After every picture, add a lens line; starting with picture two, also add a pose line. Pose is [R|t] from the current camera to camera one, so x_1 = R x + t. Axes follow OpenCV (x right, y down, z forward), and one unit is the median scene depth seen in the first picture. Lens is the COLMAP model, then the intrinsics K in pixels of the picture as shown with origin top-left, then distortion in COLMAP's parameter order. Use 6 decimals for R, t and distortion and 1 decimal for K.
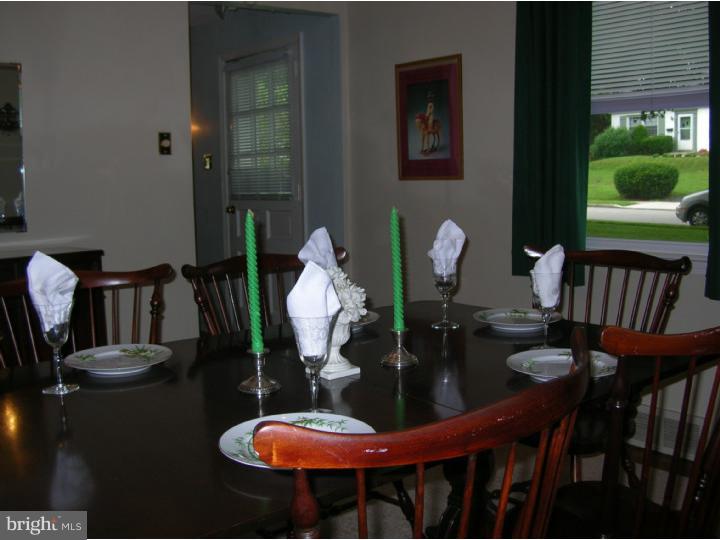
lens RADIAL K [[786.7, 0, 344.4], [0, 786.7, 271.0], [0, 0, 1]] dist [-0.214387, 0.208026]
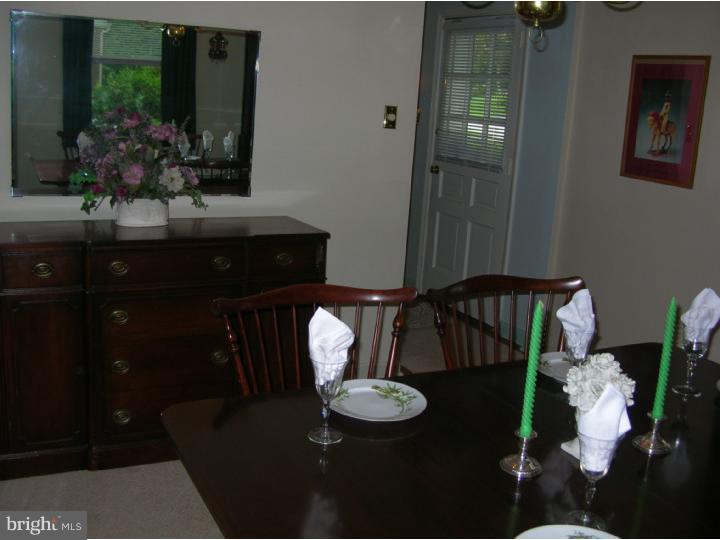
lens RADIAL K [[786.7, 0, 344.4], [0, 786.7, 271.0], [0, 0, 1]] dist [-0.214387, 0.208026]
pose [[0.972617, 0.132497, -0.190945, -0.113717], [-0.110943, 0.986616, 0.119503, -0.129654], [0.204223, -0.095047, 0.974299, -0.004216]]
